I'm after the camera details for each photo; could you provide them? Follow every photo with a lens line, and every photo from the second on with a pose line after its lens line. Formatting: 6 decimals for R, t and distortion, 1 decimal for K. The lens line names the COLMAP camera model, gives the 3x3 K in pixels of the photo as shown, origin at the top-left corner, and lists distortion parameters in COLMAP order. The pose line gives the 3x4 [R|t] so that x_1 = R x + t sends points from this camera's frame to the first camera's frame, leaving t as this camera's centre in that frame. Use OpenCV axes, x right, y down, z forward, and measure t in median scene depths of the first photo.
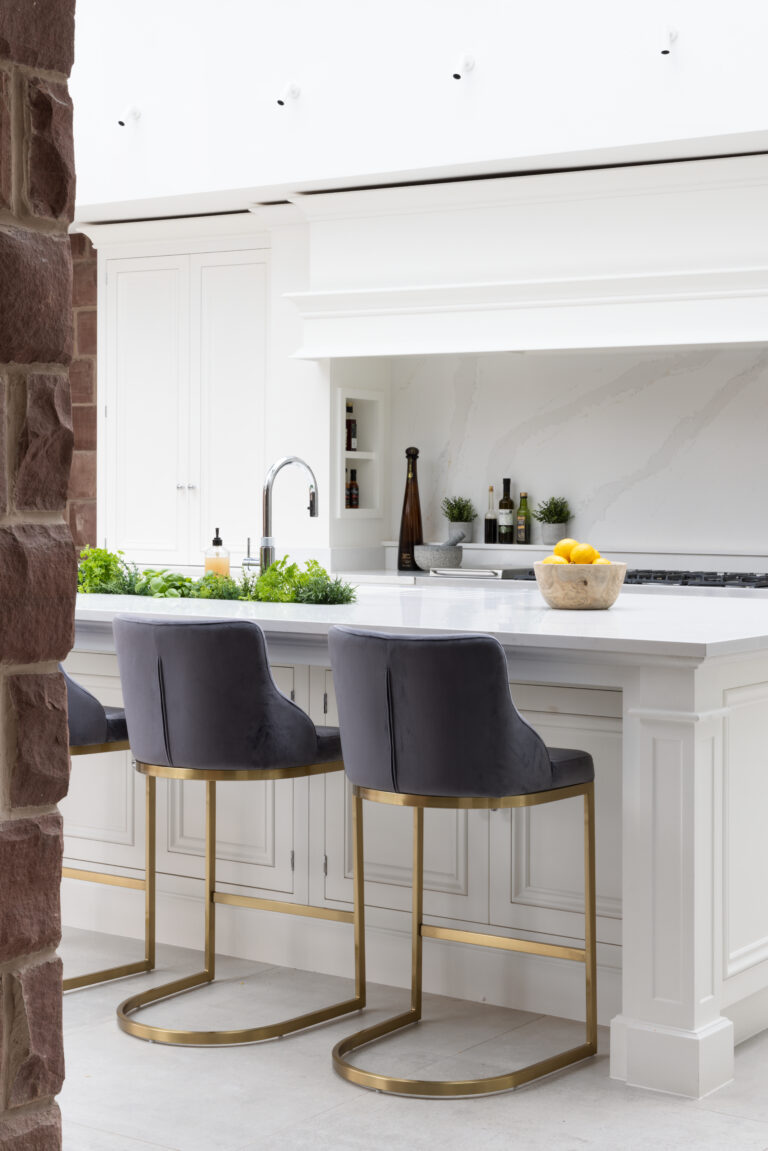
lens RADIAL K [[1877.7, 0, 384.0], [0, 1877.7, 575.5], [0, 0, 1]] dist [-0.063351, -0.026345]
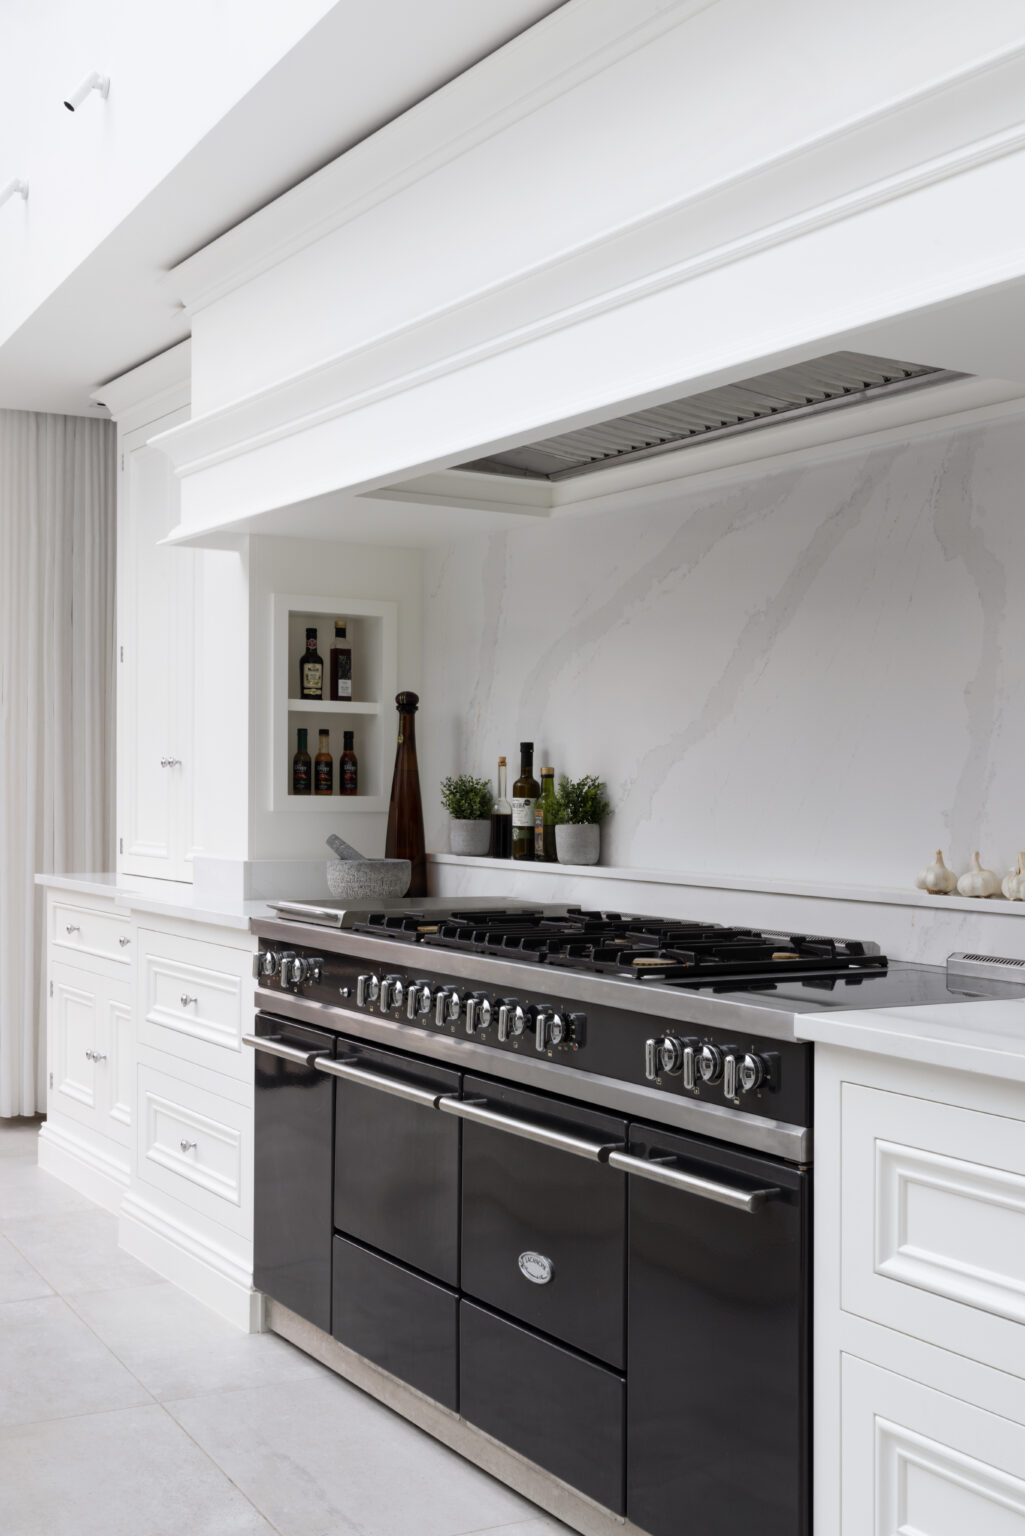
lens RADIAL K [[1799.2, 0, 509.7], [0, 1799.2, 822.0], [0, 0, 1]] dist [-0.002792, -0.005719]
pose [[0.886201, 0.012406, -0.463135, 0.309068], [-0.024910, 0.999471, -0.020891, -0.016790], [0.462631, 0.030050, 0.886041, 0.524377]]
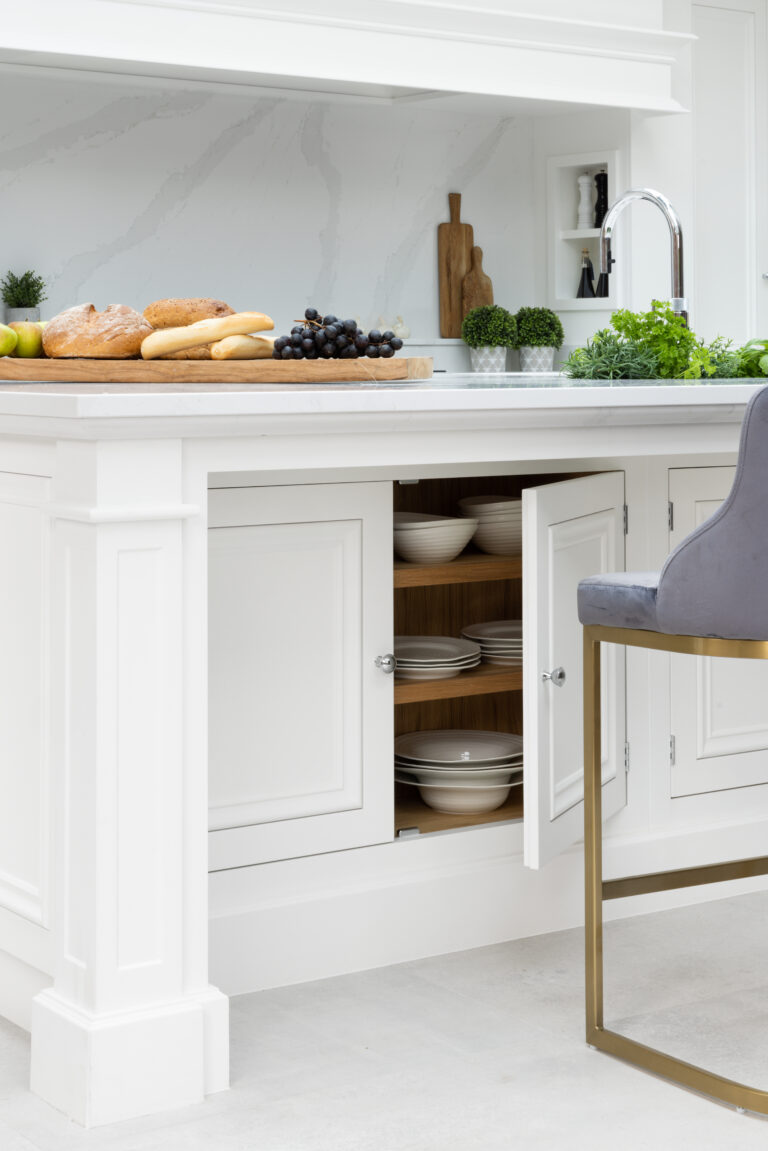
lens RADIAL K [[1956.4, 0, 384.0], [0, 1956.4, 575.5], [0, 0, 1]] dist [-0.548710, 3.051100]
pose [[0.379987, -0.112624, 0.918110, -0.541306], [0.037065, 0.993617, 0.106546, 0.001581], [-0.924249, -0.006457, 0.381736, 0.579504]]
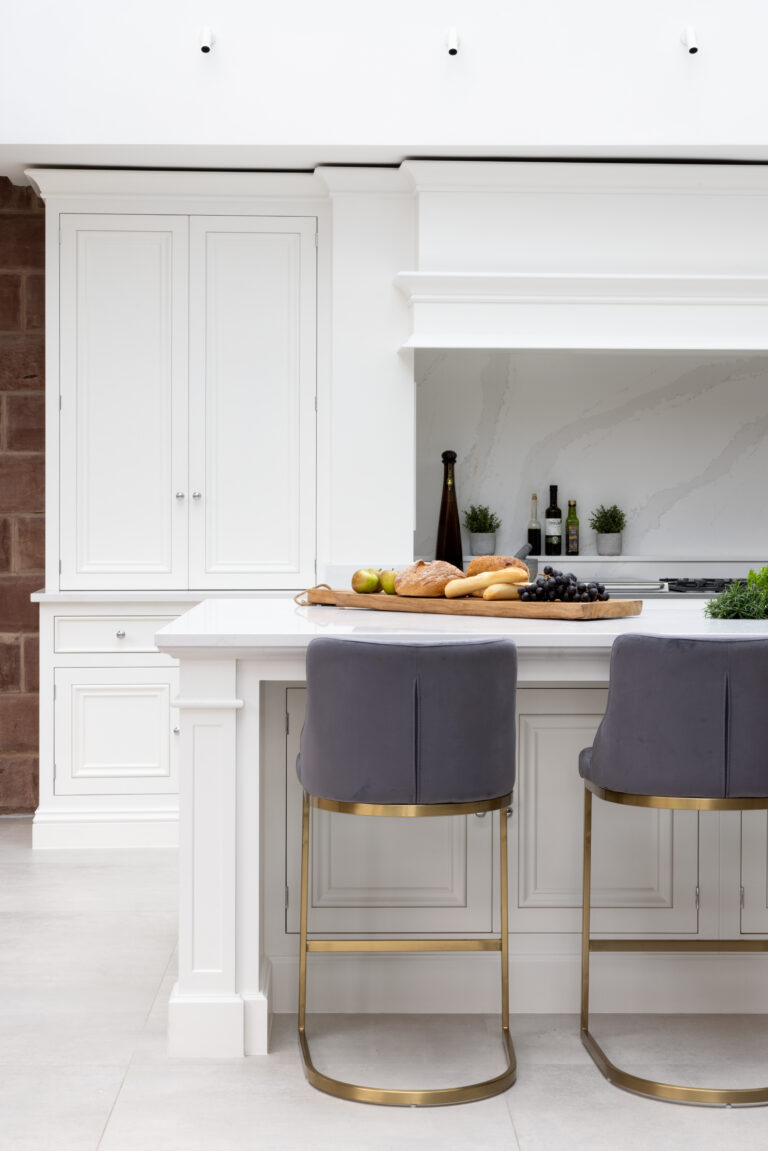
lens RADIAL K [[1877.7, 0, 384.0], [0, 1877.7, 575.5], [0, 0, 1]] dist [-0.063351, -0.026345]
pose [[0.828805, -0.027287, 0.558871, -0.525933], [0.029313, 0.999556, 0.005331, -0.014400], [-0.558769, 0.011964, 0.829237, 0.275404]]
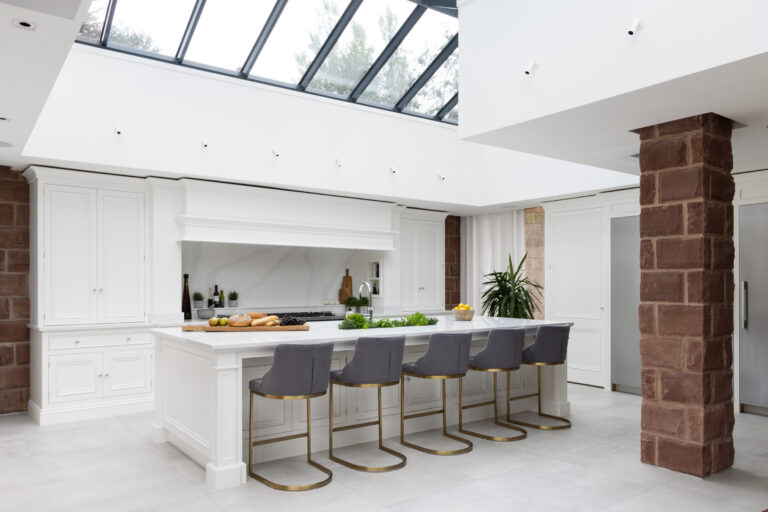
lens RADIAL K [[566.6, 0, 384.9], [0, 566.6, 281.2], [0, 0, 1]] dist [-0.004154, -0.002664]
pose [[0.354514, -0.004743, 0.935039, -0.664451], [0.041070, 0.999101, -0.010503, -0.037656], [-0.934148, 0.042126, 0.354390, 0.443260]]
